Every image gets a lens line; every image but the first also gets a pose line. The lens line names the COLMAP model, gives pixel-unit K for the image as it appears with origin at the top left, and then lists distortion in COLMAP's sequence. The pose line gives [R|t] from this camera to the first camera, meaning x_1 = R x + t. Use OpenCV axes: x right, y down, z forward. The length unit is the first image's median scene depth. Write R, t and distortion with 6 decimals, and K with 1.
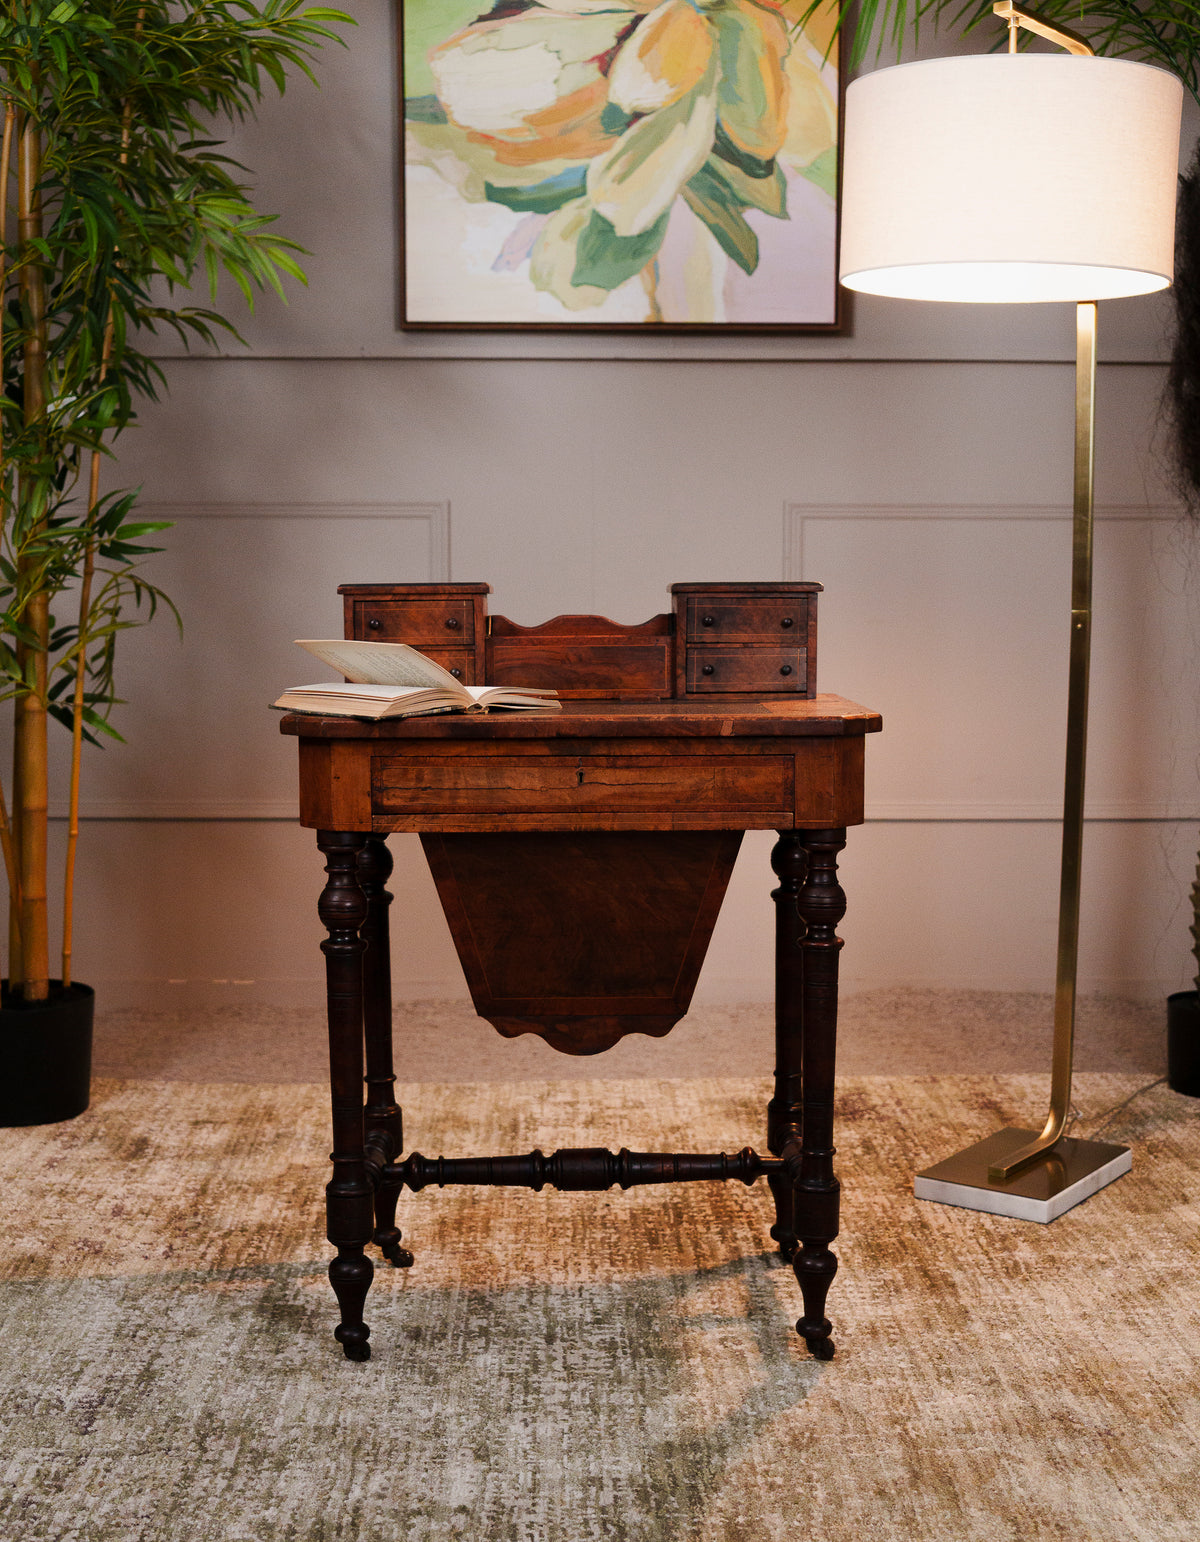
lens RADIAL K [[2117.6, 0, 609.3], [0, 2117.6, 761.9], [0, 0, 1]] dist [-0.003747, -0.043620]
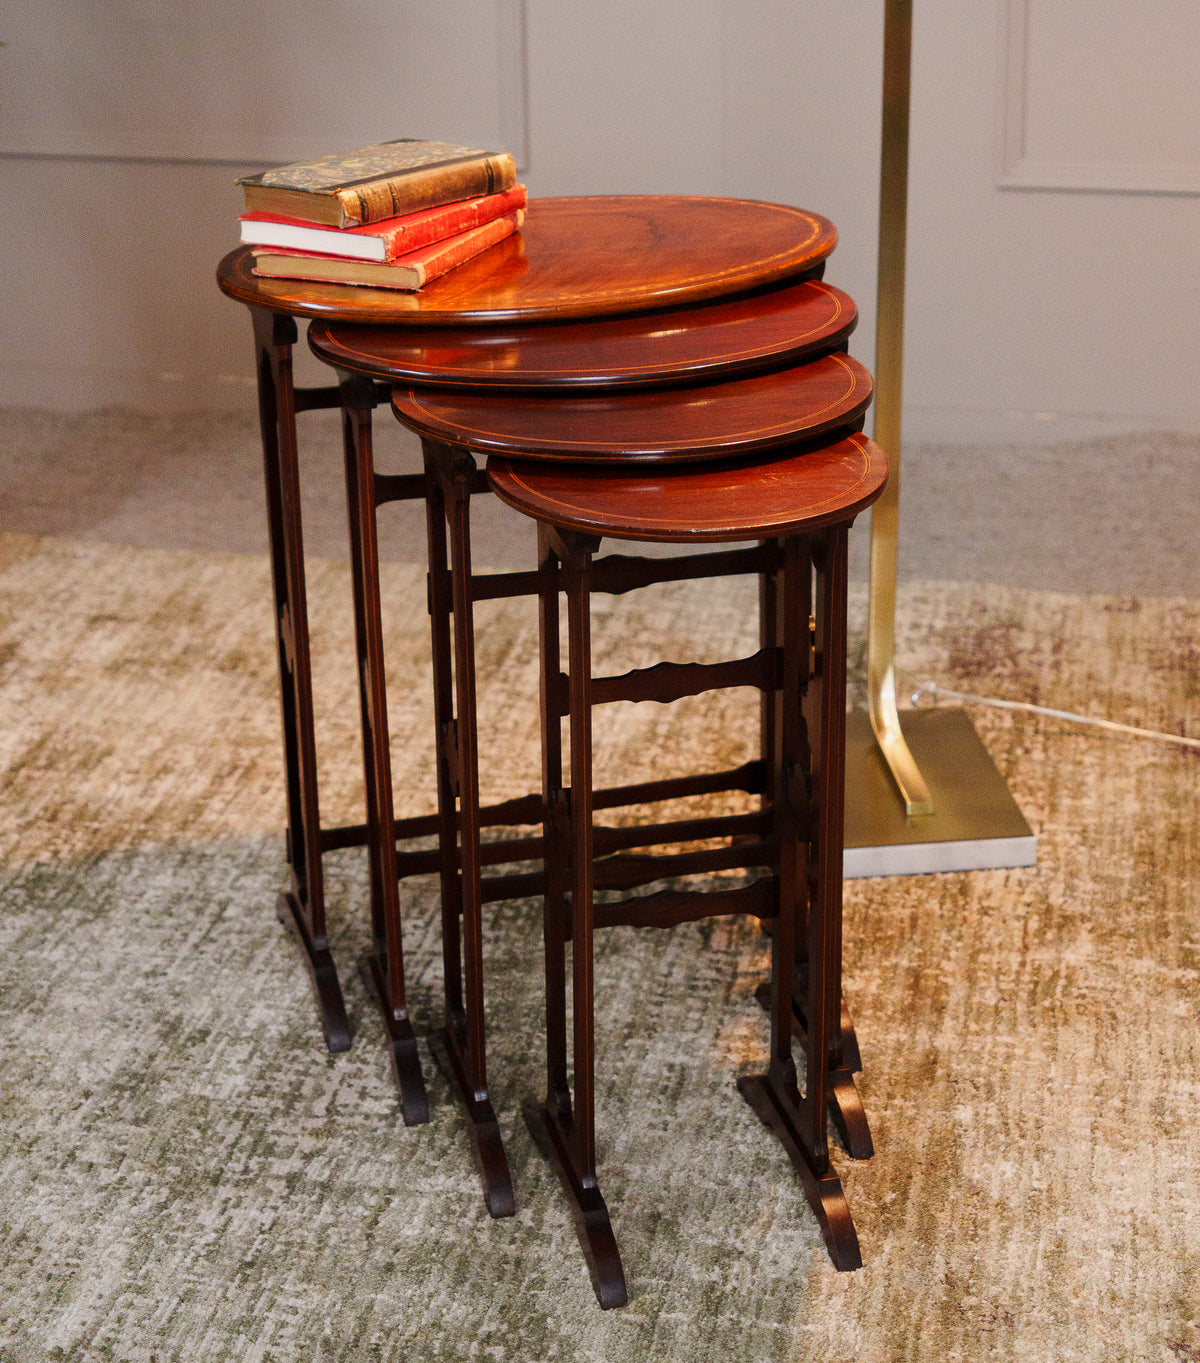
lens RADIAL K [[2725.7, 0, 614.2], [0, 2725.7, 682.0], [0, 0, 1]] dist [0.006026, 0.109231]
pose [[0.976585, 0.071050, -0.203062, 0.179014], [-0.007396, 0.954421, 0.298373, -0.096505], [0.215006, -0.289885, 0.932598, 0.126792]]
